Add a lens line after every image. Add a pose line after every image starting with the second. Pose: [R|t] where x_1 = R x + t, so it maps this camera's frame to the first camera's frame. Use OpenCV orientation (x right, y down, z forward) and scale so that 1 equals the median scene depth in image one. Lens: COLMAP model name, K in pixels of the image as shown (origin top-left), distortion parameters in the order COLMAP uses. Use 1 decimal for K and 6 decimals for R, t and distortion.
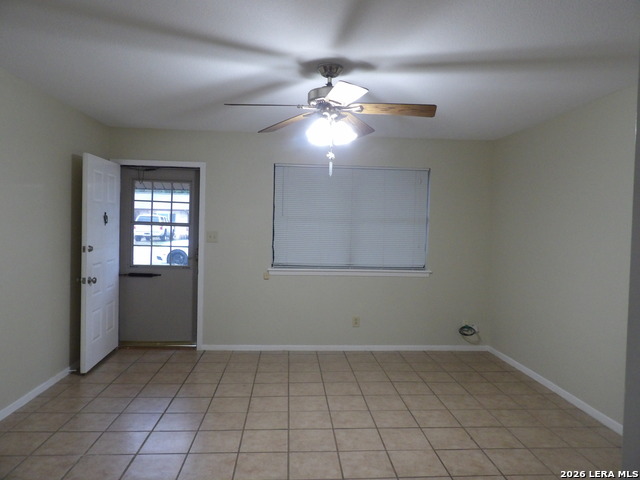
lens RADIAL K [[458.5, 0, 321.5], [0, 458.5, 235.9], [0, 0, 1]] dist [-0.039924, 0.052463]
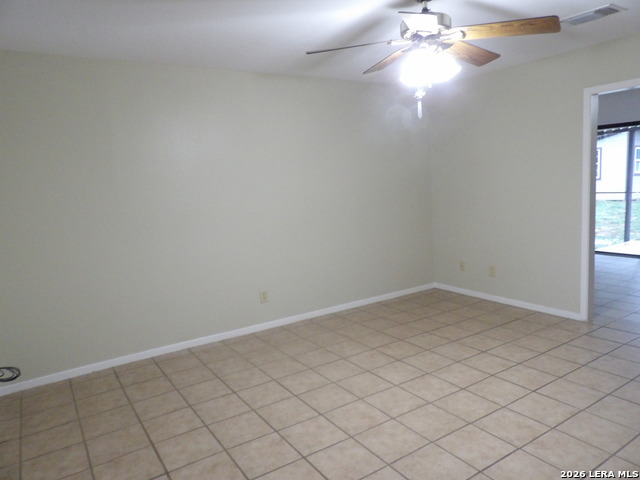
lens RADIAL K [[458.5, 0, 321.5], [0, 458.5, 235.9], [0, 0, 1]] dist [-0.039924, 0.052463]
pose [[-0.490072, -0.106190, 0.865190, -0.543204], [0.066984, 0.985029, 0.158841, -0.049226], [-0.869104, 0.135797, -0.475623, 1.317972]]
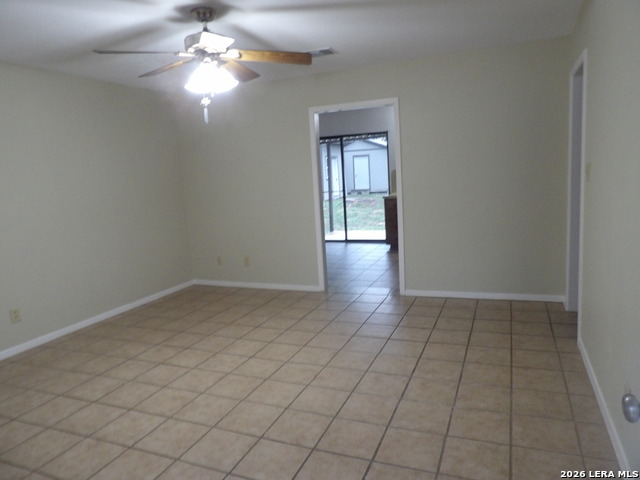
lens RADIAL K [[458.5, 0, 321.5], [0, 458.5, 235.9], [0, 0, 1]] dist [-0.039924, 0.052463]
pose [[-0.895368, -0.037428, 0.443751, -0.534272], [0.047545, 0.982732, 0.178823, -0.044528], [-0.442781, 0.181211, -0.878127, 1.480829]]
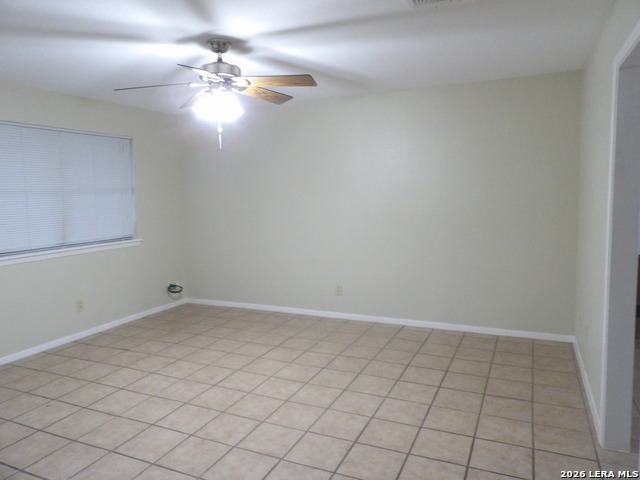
lens RADIAL K [[458.5, 0, 321.5], [0, 458.5, 235.9], [0, 0, 1]] dist [-0.039924, 0.052463]
pose [[0.477656, -0.119323, 0.870406, -0.668663], [0.053883, 0.992848, 0.106538, -0.024500], [-0.876893, -0.003989, 0.480669, 0.236382]]
